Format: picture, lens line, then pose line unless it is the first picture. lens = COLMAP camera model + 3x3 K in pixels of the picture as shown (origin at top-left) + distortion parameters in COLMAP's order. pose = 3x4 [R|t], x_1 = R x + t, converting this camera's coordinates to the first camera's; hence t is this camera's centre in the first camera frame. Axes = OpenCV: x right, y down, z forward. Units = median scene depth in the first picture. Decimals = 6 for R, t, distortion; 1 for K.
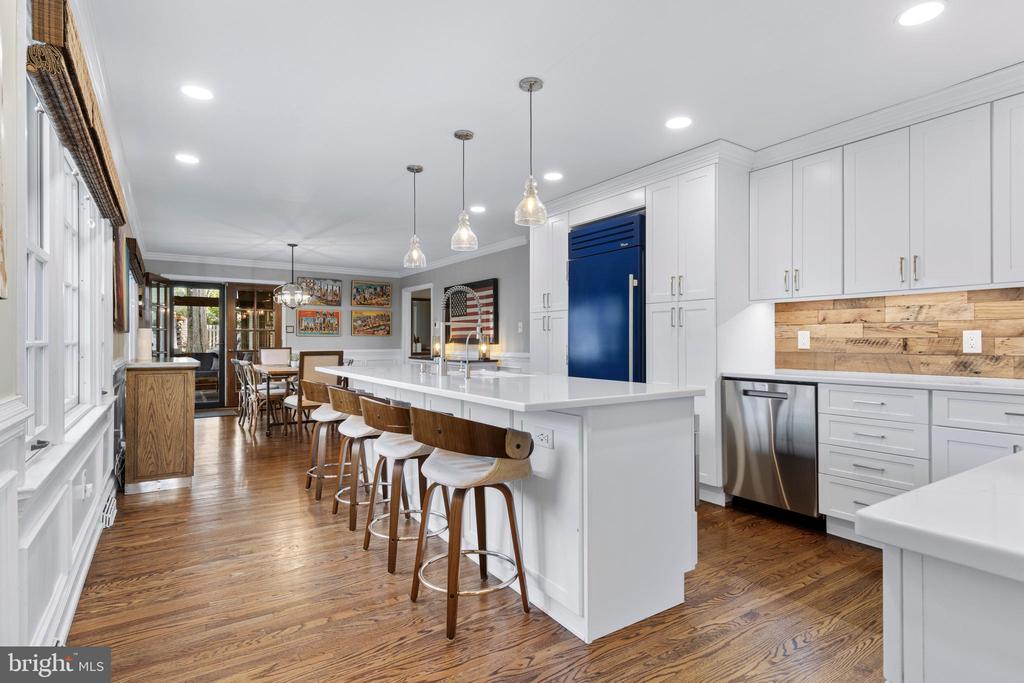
lens RADIAL K [[525.3, 0, 514.3], [0, 525.3, 343.5], [0, 0, 1]] dist [0.013685, -0.004999]
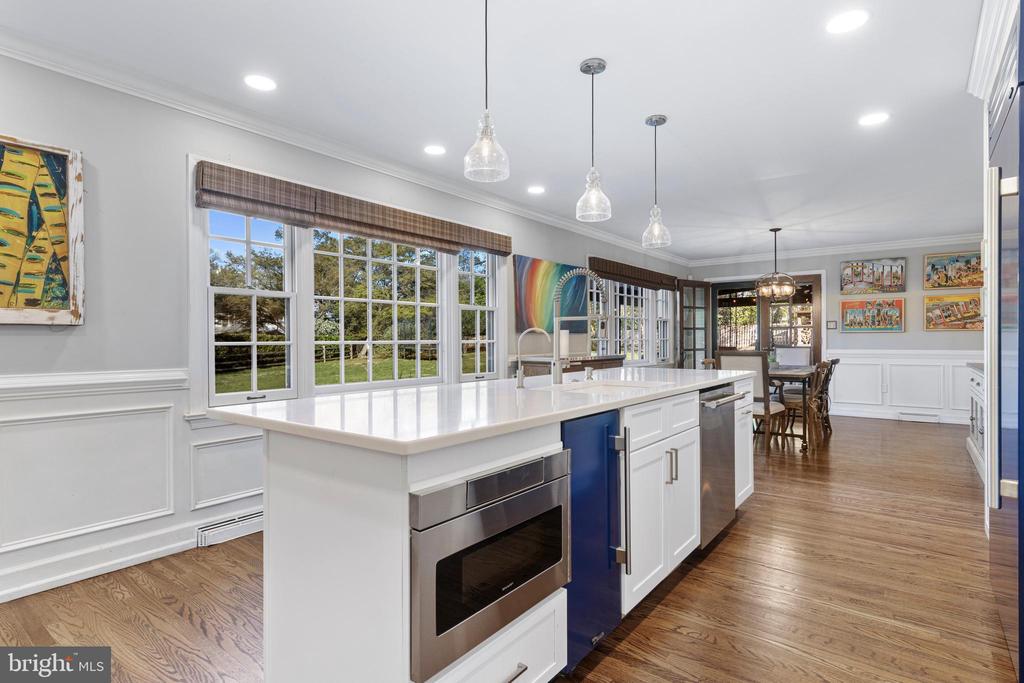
lens RADIAL K [[525.3, 0, 511.5], [0, 525.3, 342.6], [0, 0, 1]] dist [0.013685, -0.004999]
pose [[0.318134, 0.000954, -0.948045, 0.535404], [0.001900, 0.999997, 0.001644, -0.002871], [0.948044, -0.002324, 0.318131, 0.596828]]
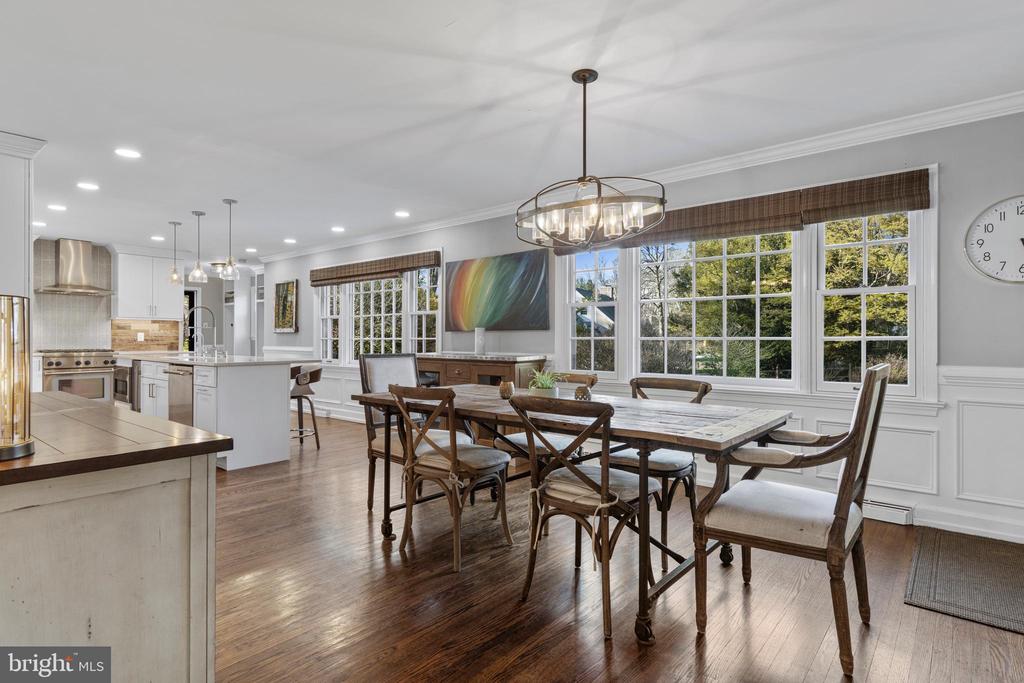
lens RADIAL K [[525.3, 0, 515.4], [0, 525.3, 335.4], [0, 0, 1]] dist [0.013685, -0.004999]
pose [[-0.957737, -0.004586, -0.287607, -0.530447], [-0.003711, 0.999987, -0.003587, -0.007731], [0.287620, -0.002368, -0.957742, 2.661604]]
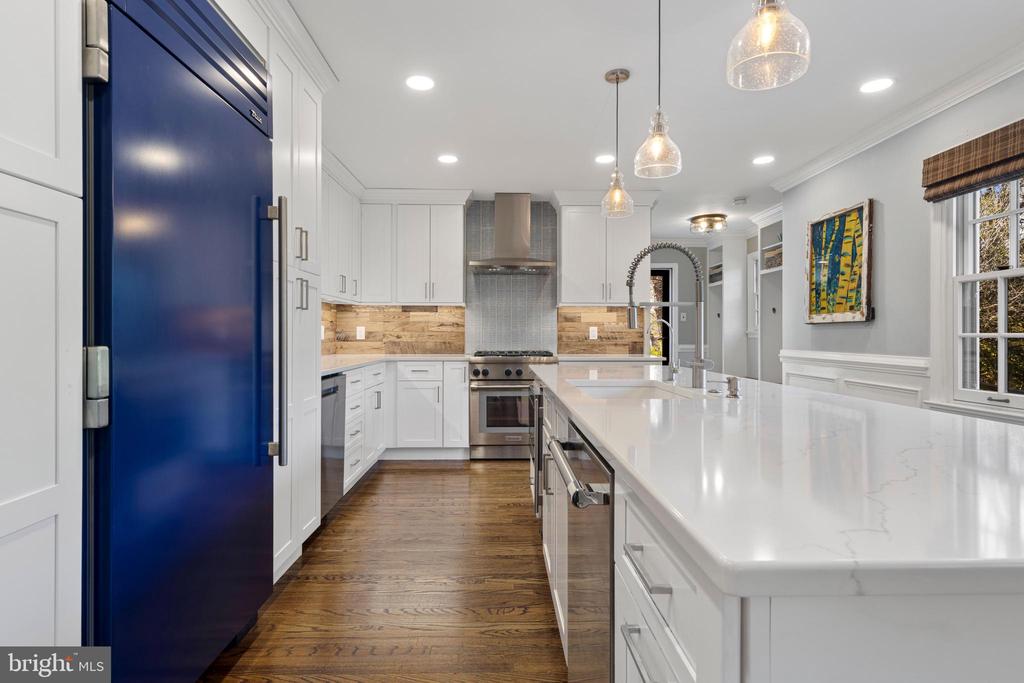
lens RADIAL K [[525.3, 0, 509.3], [0, 525.3, 336.6], [0, 0, 1]] dist [0.013685, -0.004999]
pose [[-0.845595, -0.003032, 0.533817, -0.243942], [0.000083, 0.999983, 0.005811, -0.002670], [-0.533825, 0.004958, -0.845580, 1.451029]]
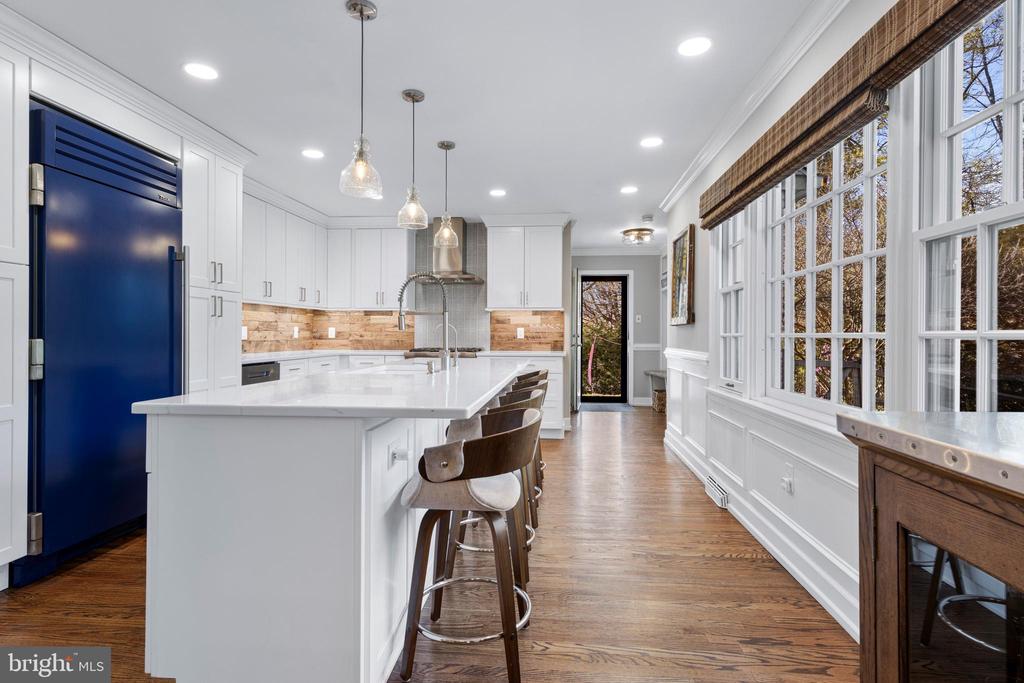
lens RADIAL K [[525.3, 0, 510.3], [0, 525.3, 336.0], [0, 0, 1]] dist [0.013685, -0.004999]
pose [[-0.776722, -0.004143, 0.629830, -0.711235], [-0.001655, 0.999988, 0.004536, -0.002321], [-0.629841, 0.002481, -0.776720, 1.450056]]
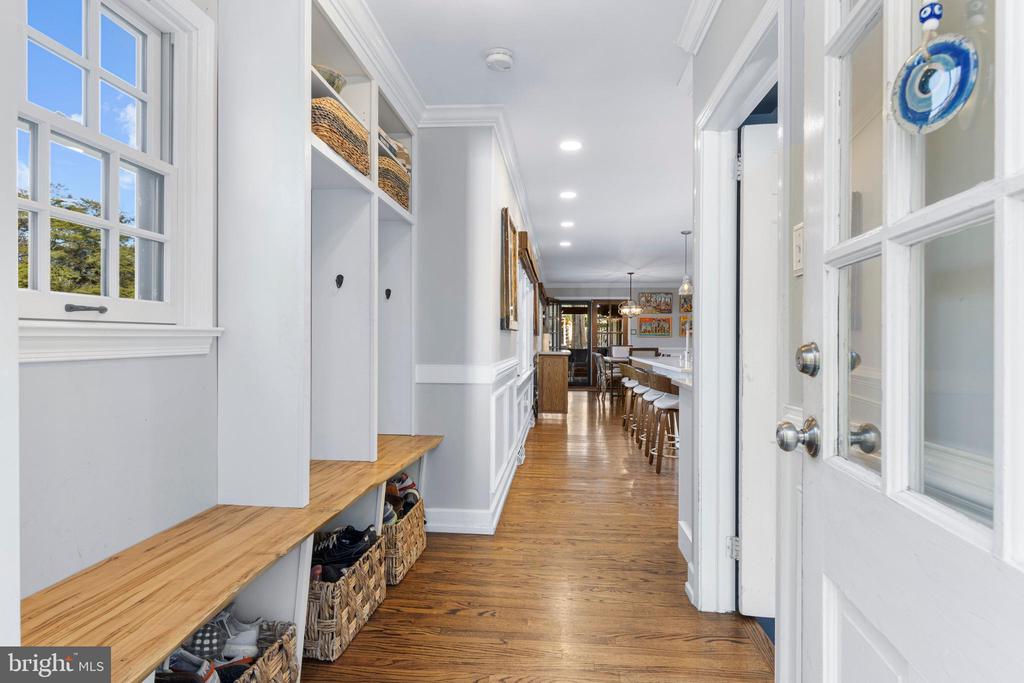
lens RADIAL K [[525.3, 0, 511.5], [0, 525.3, 340.6], [0, 0, 1]] dist [0.013685, -0.004999]
pose [[0.780894, 0.004246, -0.624649, 0.425757], [-0.007247, 0.999971, -0.002262, 0.001037], [0.624622, 0.006293, 0.780902, -0.614344]]
